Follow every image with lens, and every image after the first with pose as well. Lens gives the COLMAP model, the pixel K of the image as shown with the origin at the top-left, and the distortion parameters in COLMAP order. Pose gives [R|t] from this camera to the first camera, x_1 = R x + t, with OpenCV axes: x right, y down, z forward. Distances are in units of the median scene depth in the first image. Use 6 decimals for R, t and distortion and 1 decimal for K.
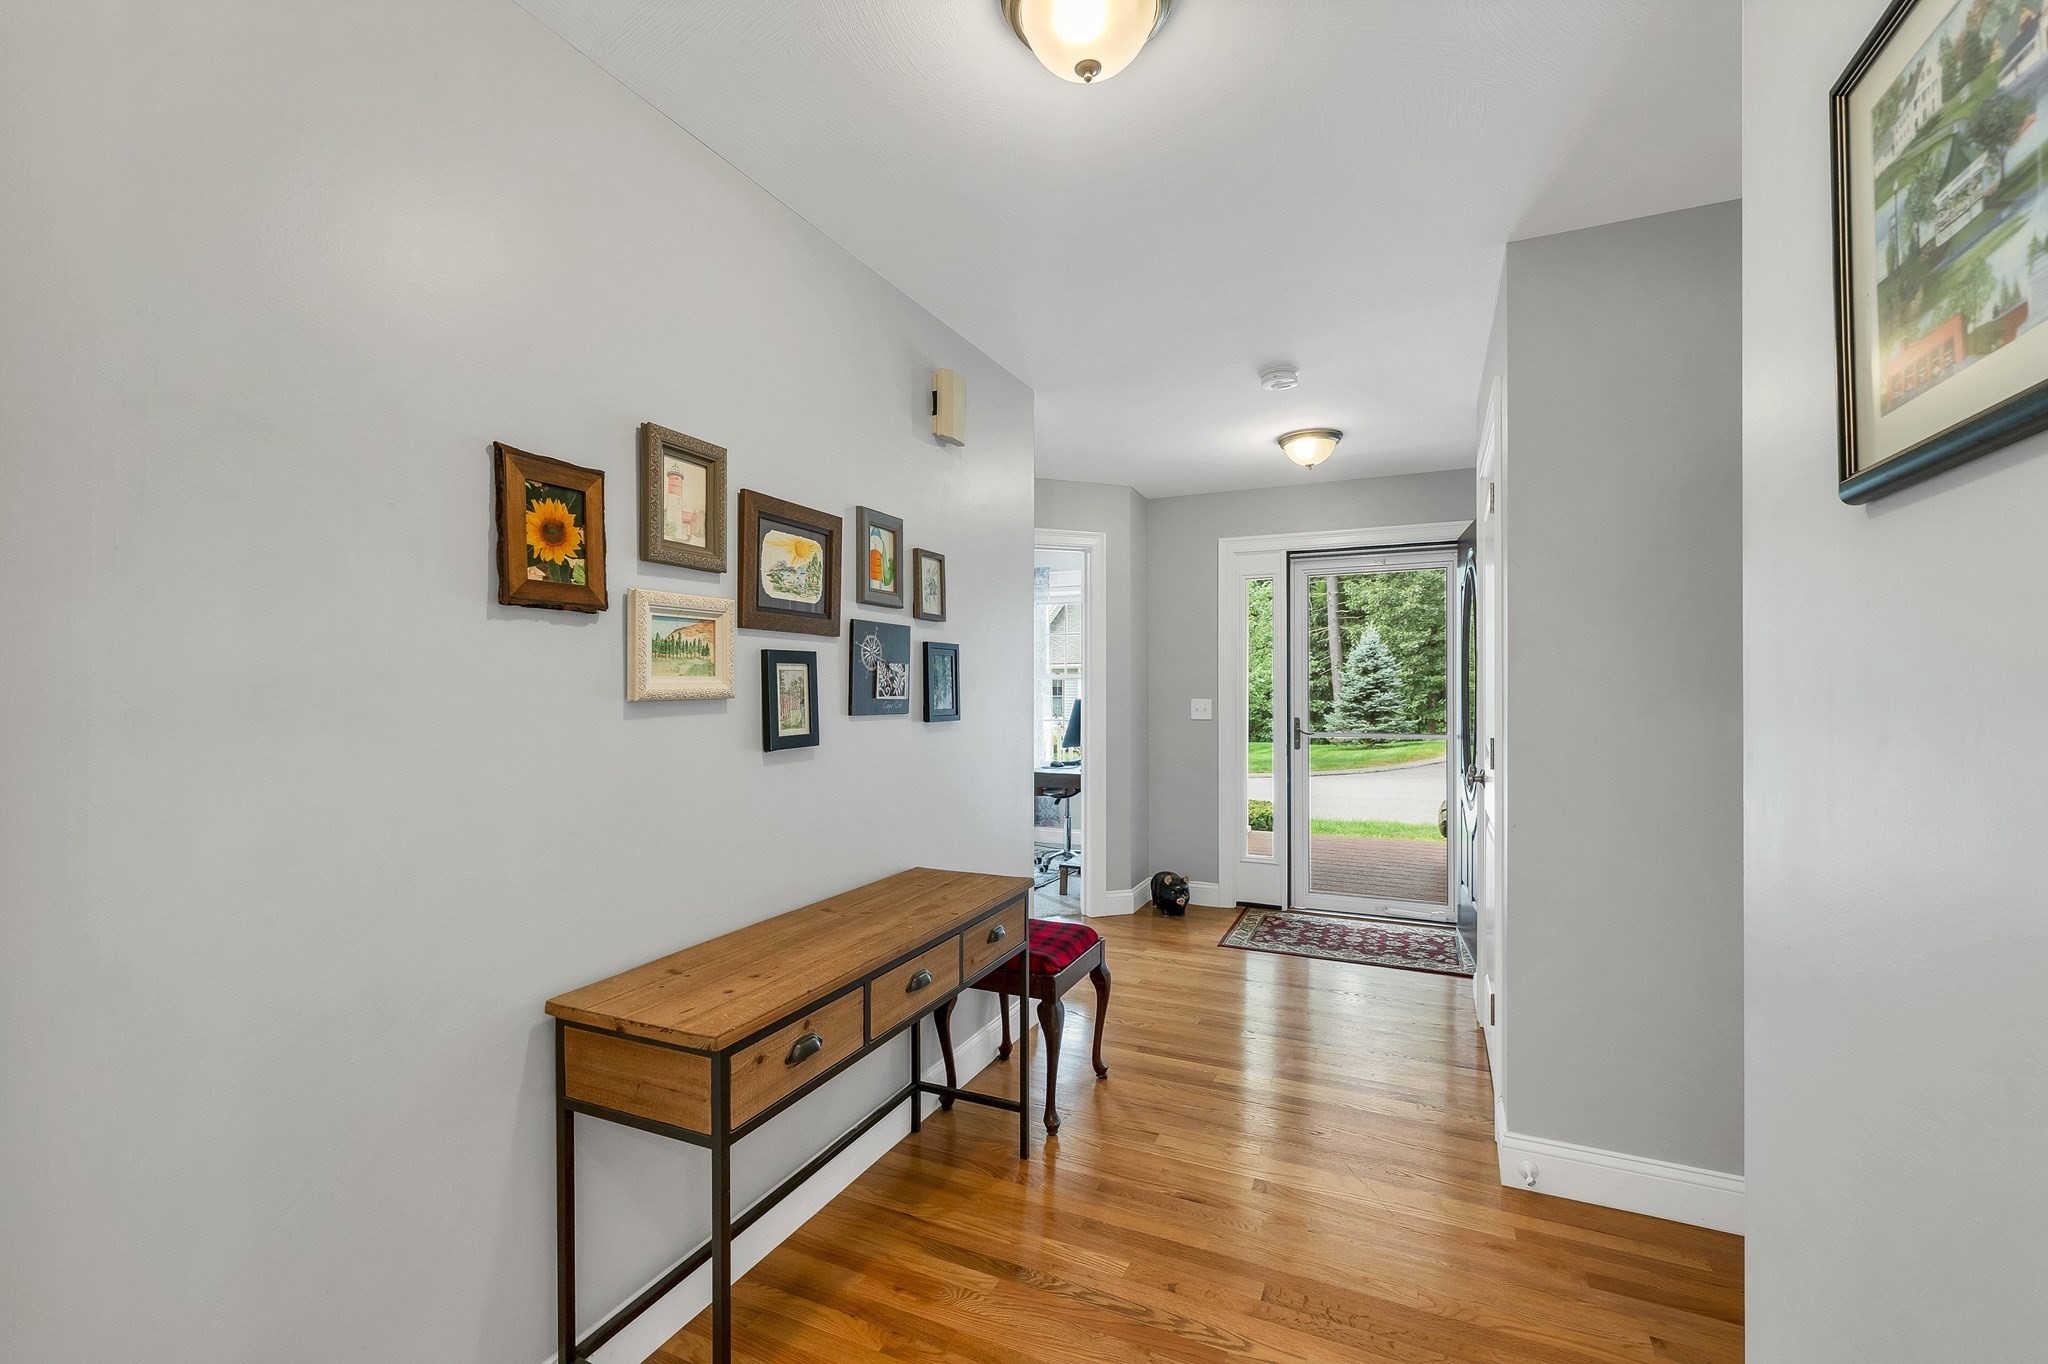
lens RADIAL K [[852.8, 0, 1016.6], [0, 852.8, 672.8], [0, 0, 1]] dist [0.001403, 0.000557]
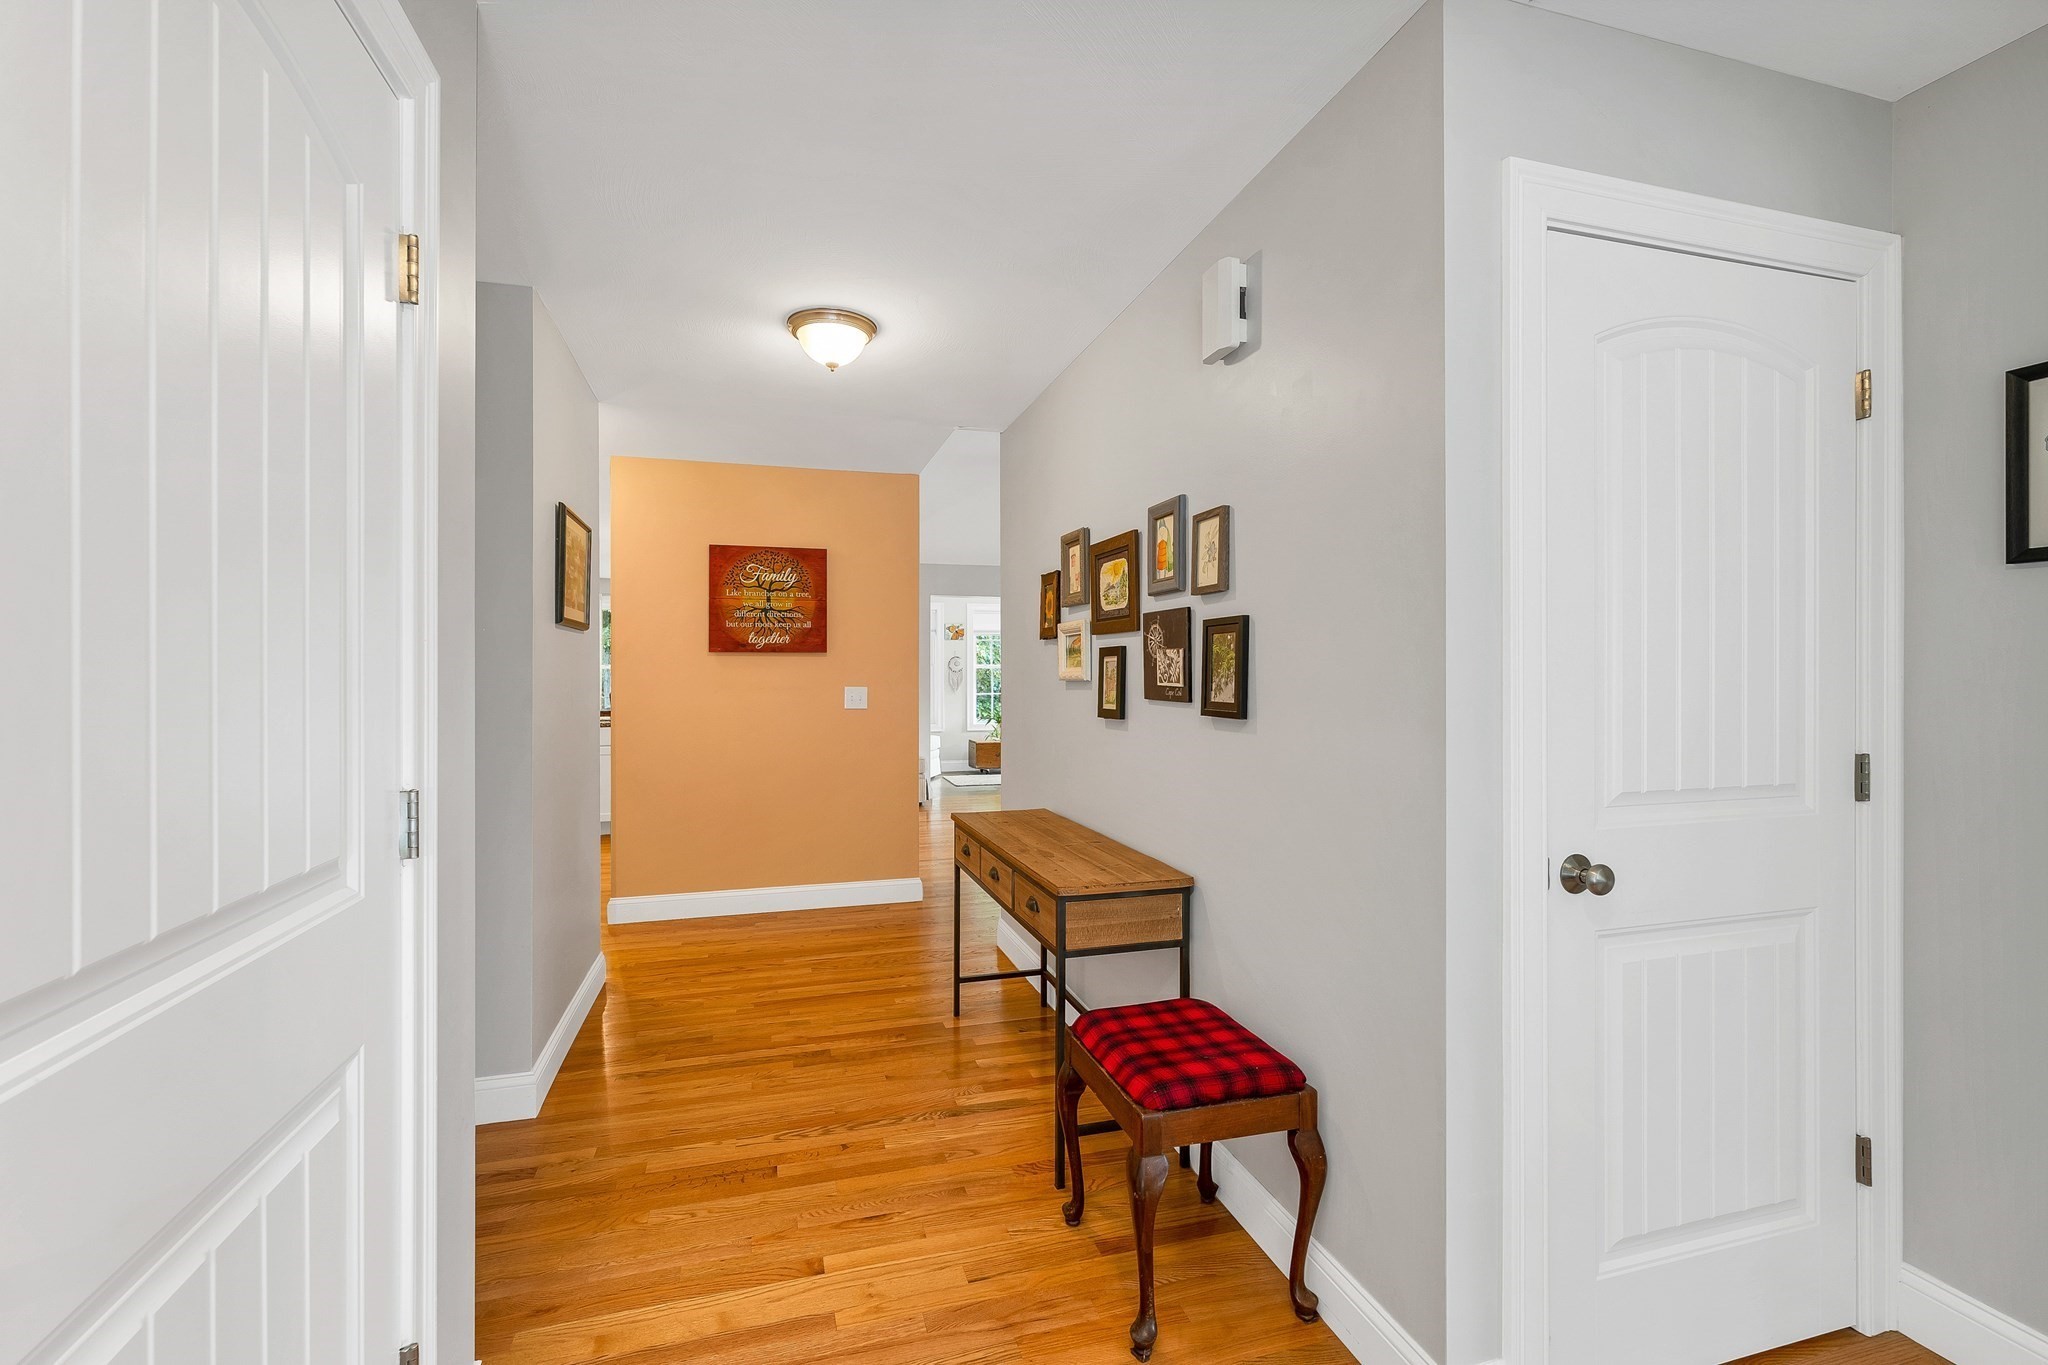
lens RADIAL K [[852.8, 0, 1016.6], [0, 852.8, 673.3], [0, 0, 1]] dist [0.001403, 0.000557]
pose [[-0.736226, -0.004952, -0.676717, 0.703566], [0.006999, 0.999864, -0.014932, 0.032414], [0.676699, -0.015729, -0.736092, 1.742158]]
